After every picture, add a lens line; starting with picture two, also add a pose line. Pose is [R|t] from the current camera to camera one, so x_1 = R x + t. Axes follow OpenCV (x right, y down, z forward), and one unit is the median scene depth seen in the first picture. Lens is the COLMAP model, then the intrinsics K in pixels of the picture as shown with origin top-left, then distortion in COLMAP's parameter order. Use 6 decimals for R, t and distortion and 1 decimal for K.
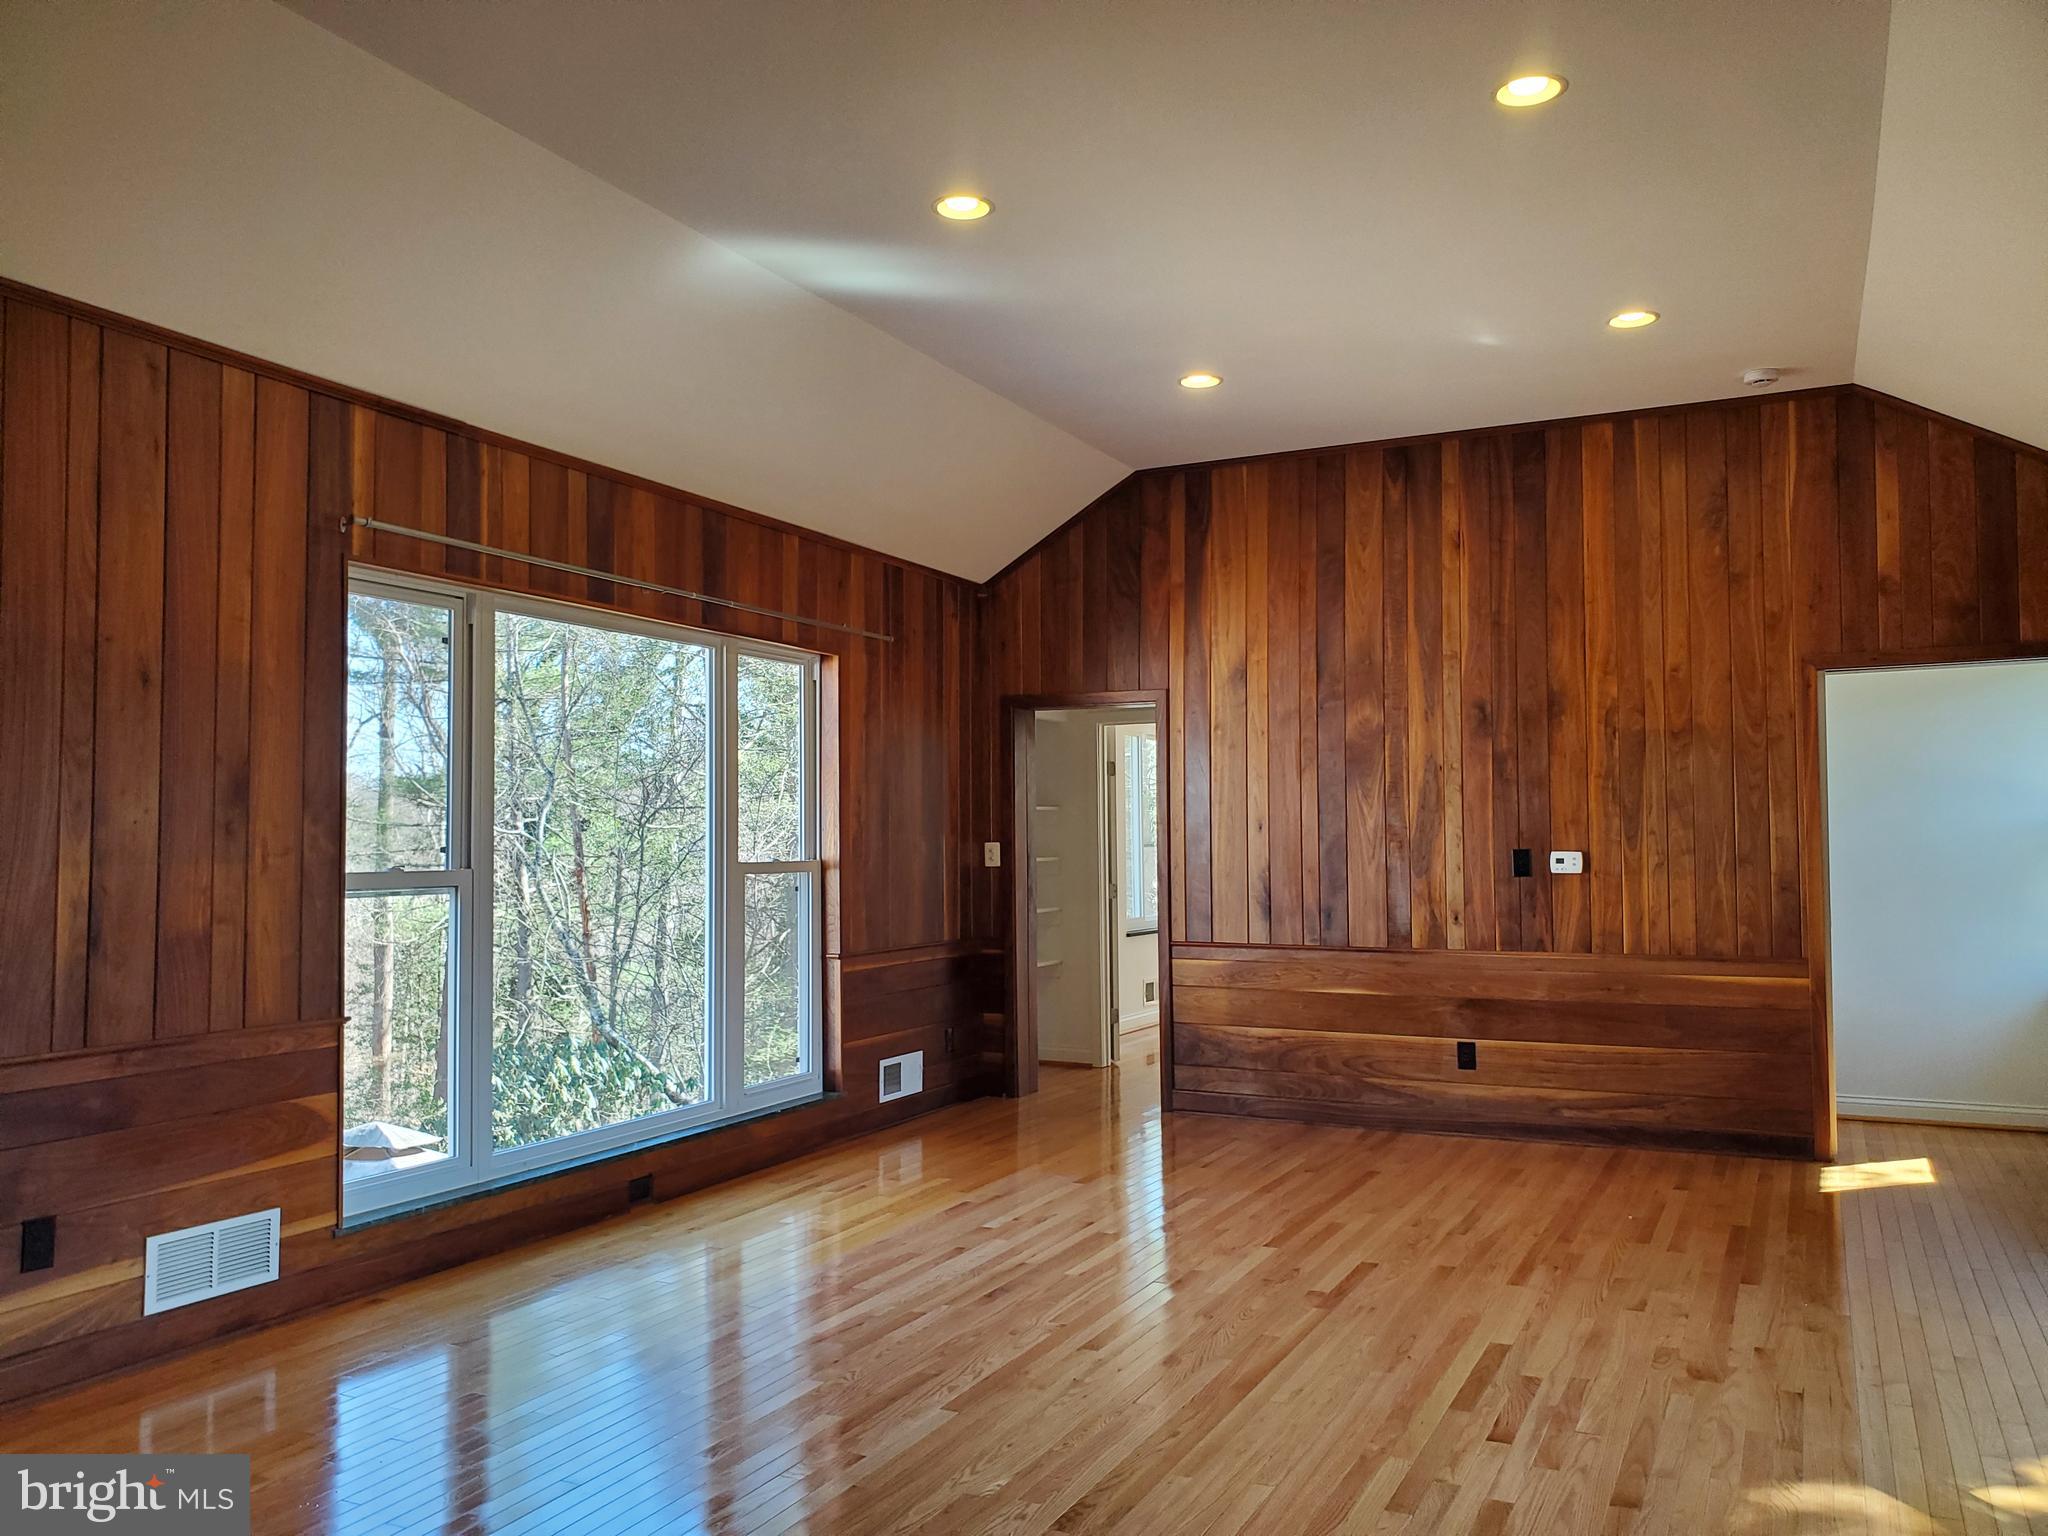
lens RADIAL K [[1604.1, 0, 998.9], [0, 1604.1, 769.4], [0, 0, 1]] dist [0.006409, 0.000235]
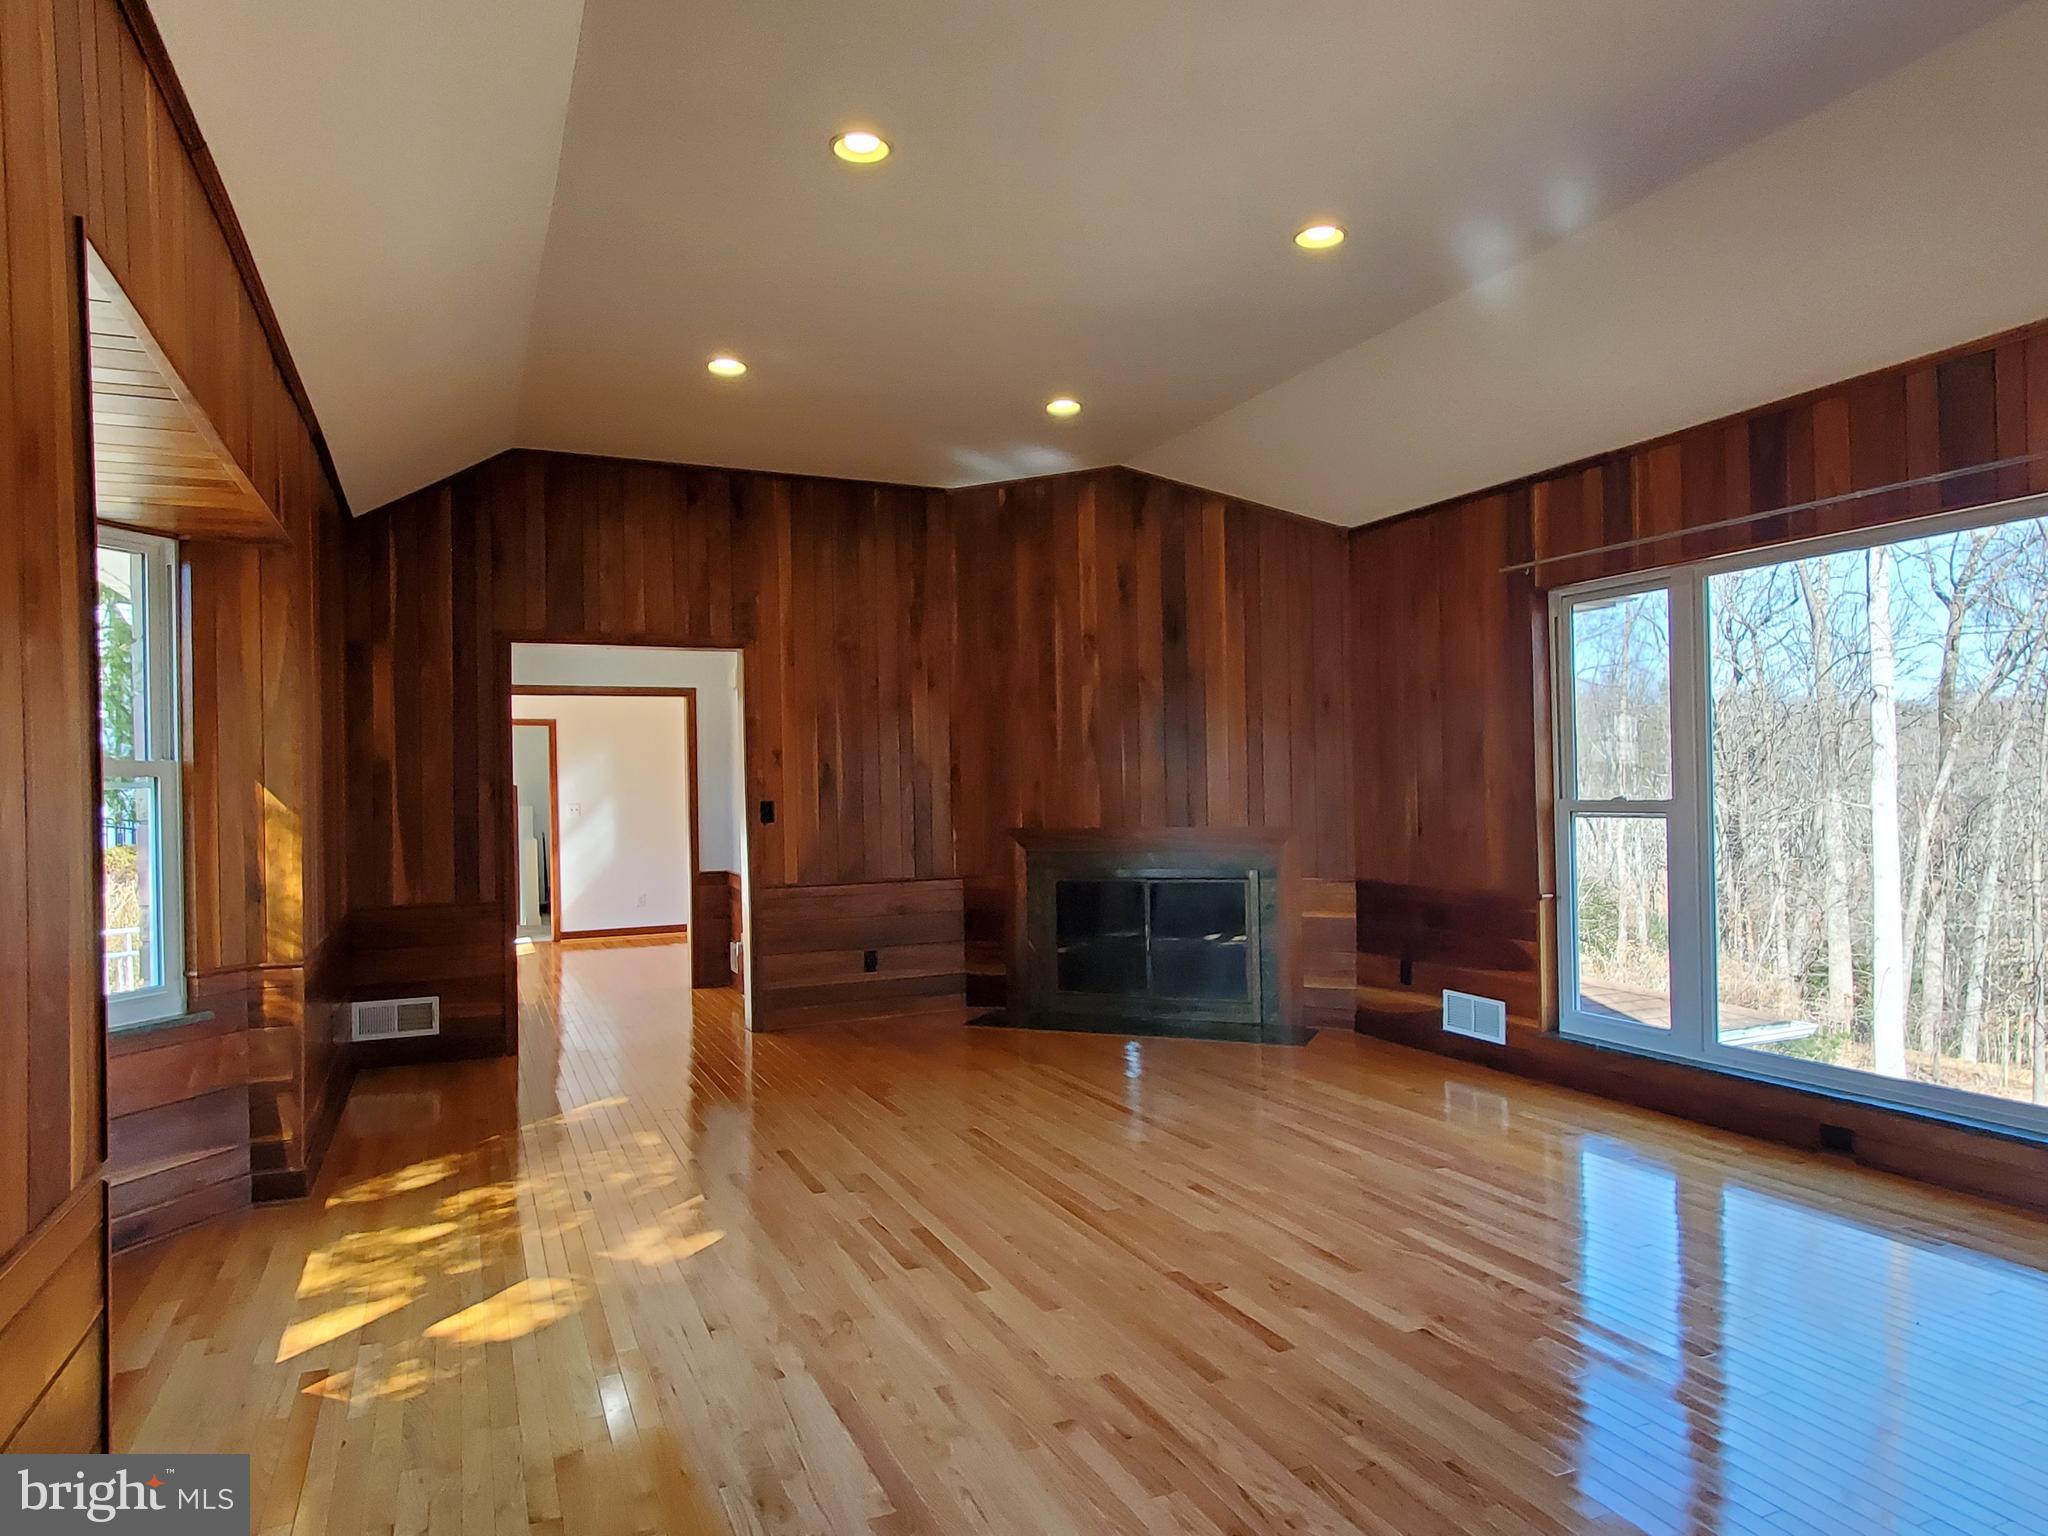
lens RADIAL K [[1286.8, 0, 1051.2], [0, 1286.8, 774.7], [0, 0, 1]] dist [0.004257, 0.002475]
pose [[-0.620001, 0.010662, -0.784528, 0.545500], [0.057536, 0.997833, -0.031909, 0.035069], [0.782488, -0.064923, -0.619271, 0.922217]]
